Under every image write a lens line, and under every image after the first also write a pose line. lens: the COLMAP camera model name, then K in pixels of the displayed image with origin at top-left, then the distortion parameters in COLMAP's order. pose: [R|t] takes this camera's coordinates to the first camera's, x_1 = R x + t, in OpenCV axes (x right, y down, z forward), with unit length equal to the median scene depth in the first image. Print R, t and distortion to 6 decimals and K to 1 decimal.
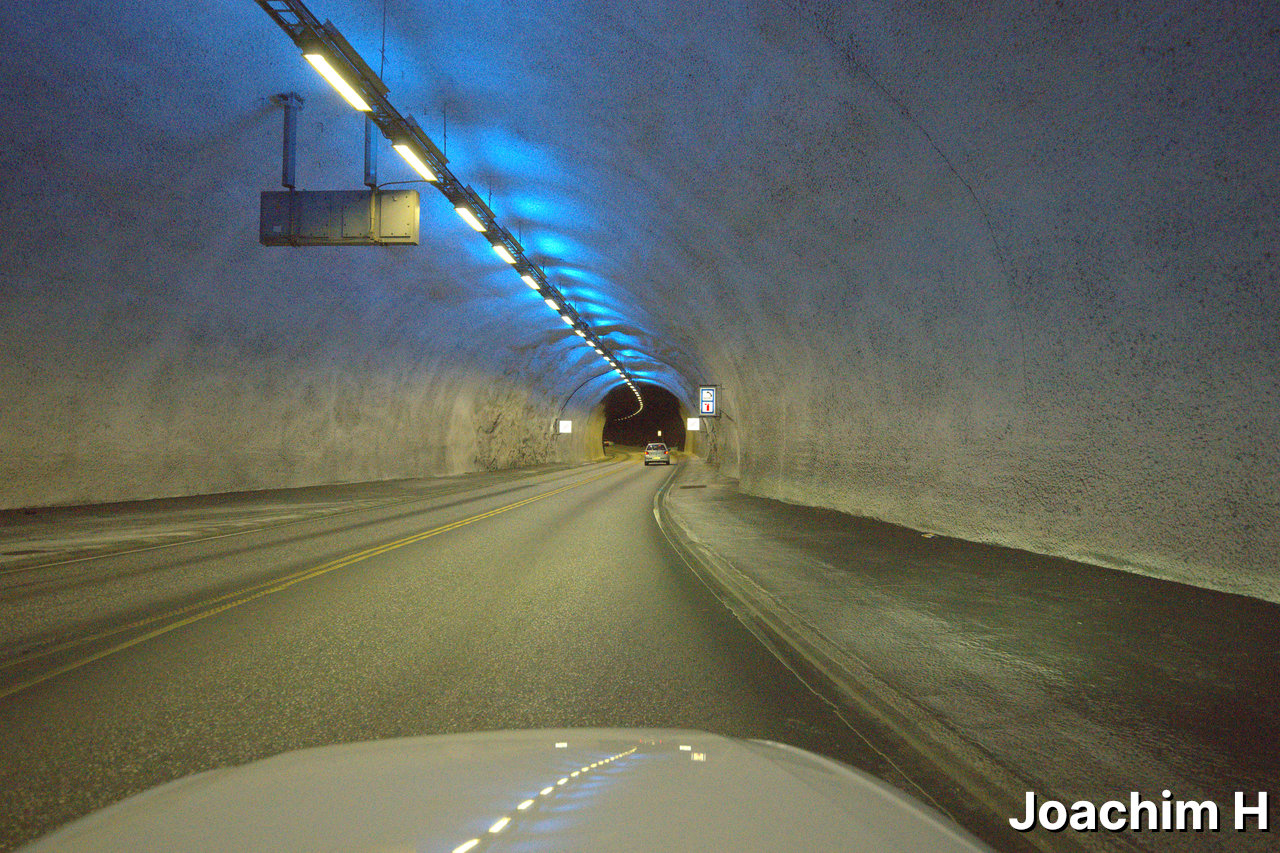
lens RADIAL K [[814.9, 0, 641.4], [0, 814.9, 430.9], [0, 0, 1]] dist [0.043387, 0.003800]
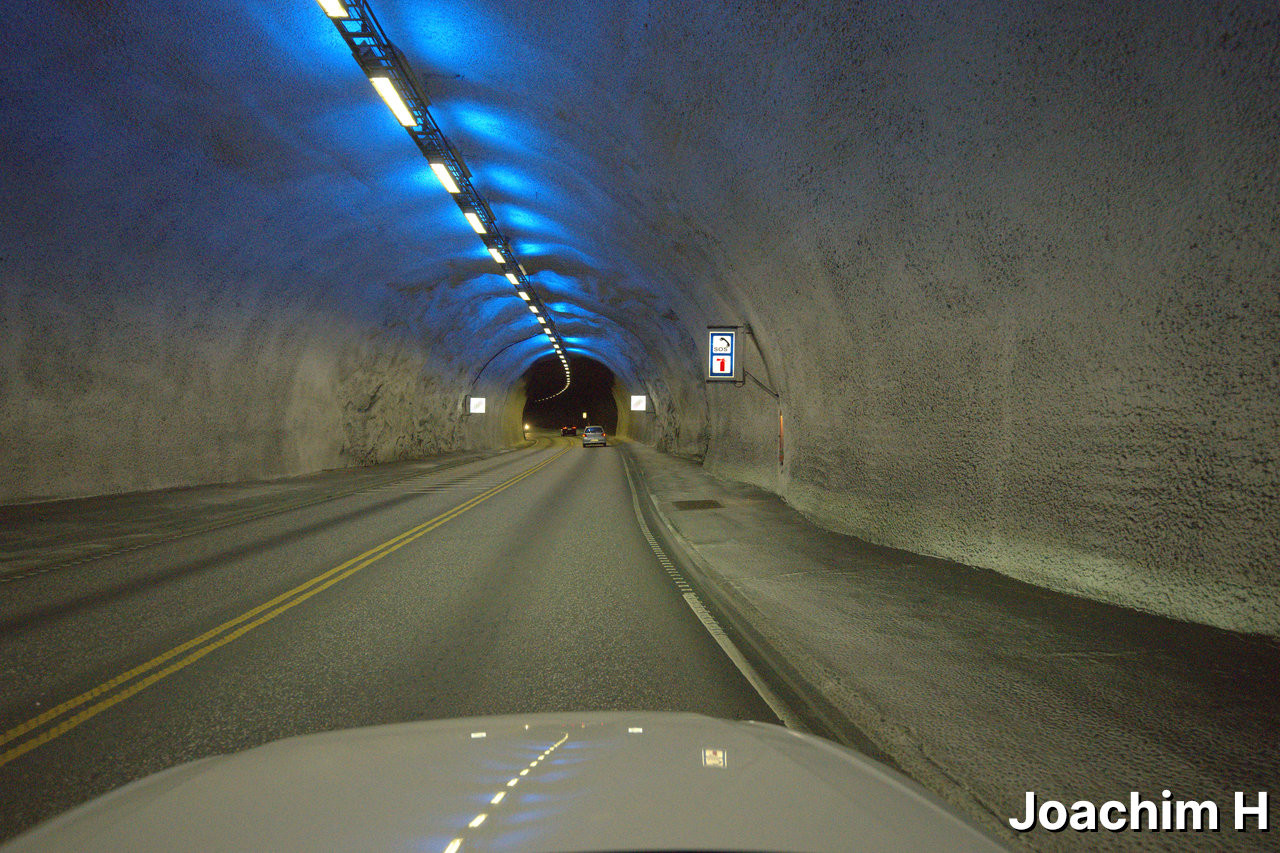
lens RADIAL K [[814.9, 0, 641.8], [0, 814.9, 437.0], [0, 0, 1]] dist [0.043387, 0.003800]
pose [[0.994899, 0.001491, 0.100863, -0.023020], [-0.004361, 0.999592, 0.028238, 0.003866], [-0.100780, -0.028534, 0.994500, 0.306031]]
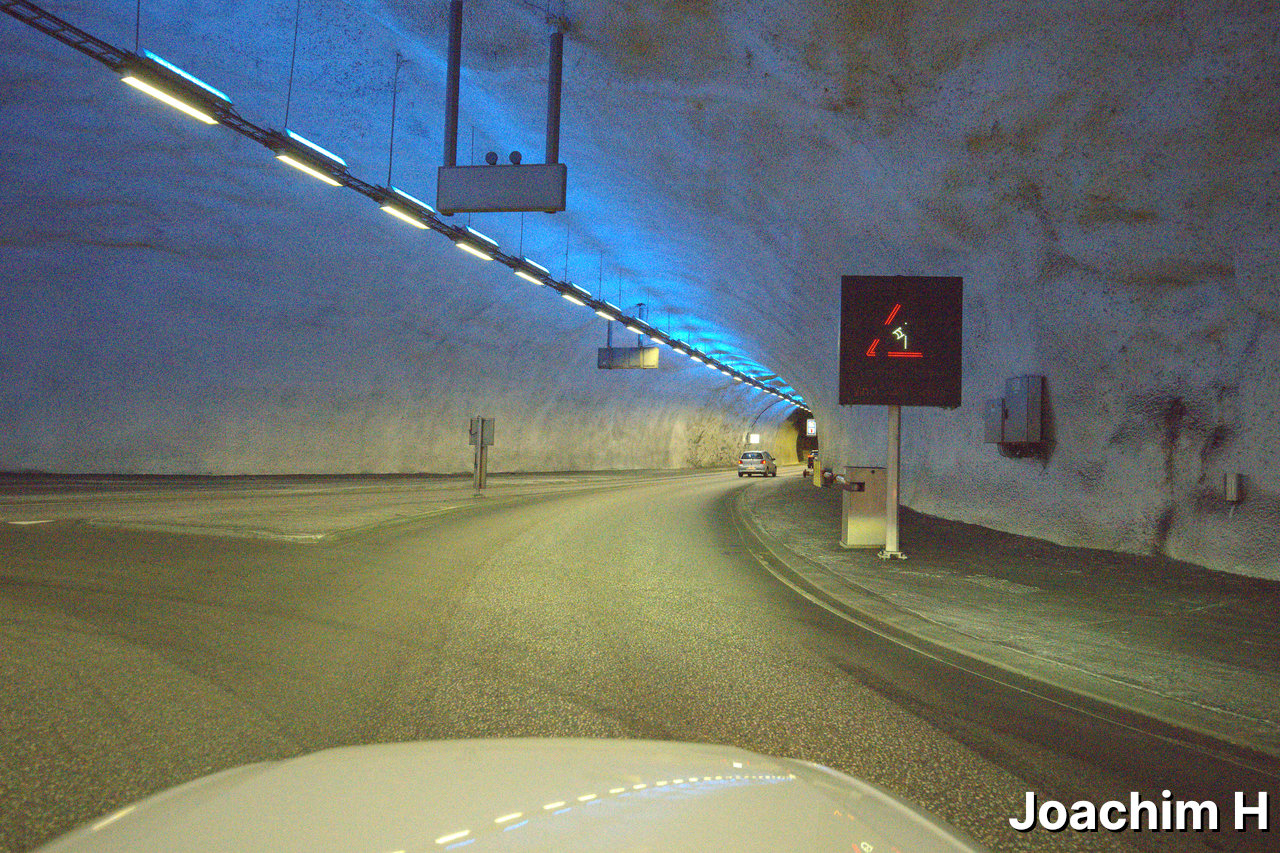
lens RADIAL K [[814.9, 0, 641.4], [0, 814.9, 428.6], [0, 0, 1]] dist [0.043387, 0.003800]
pose [[0.963370, 0.005241, -0.268125, 0.141893], [-0.008833, 0.999887, -0.012191, -0.006055], [0.268031, 0.014113, 0.963307, -0.575489]]
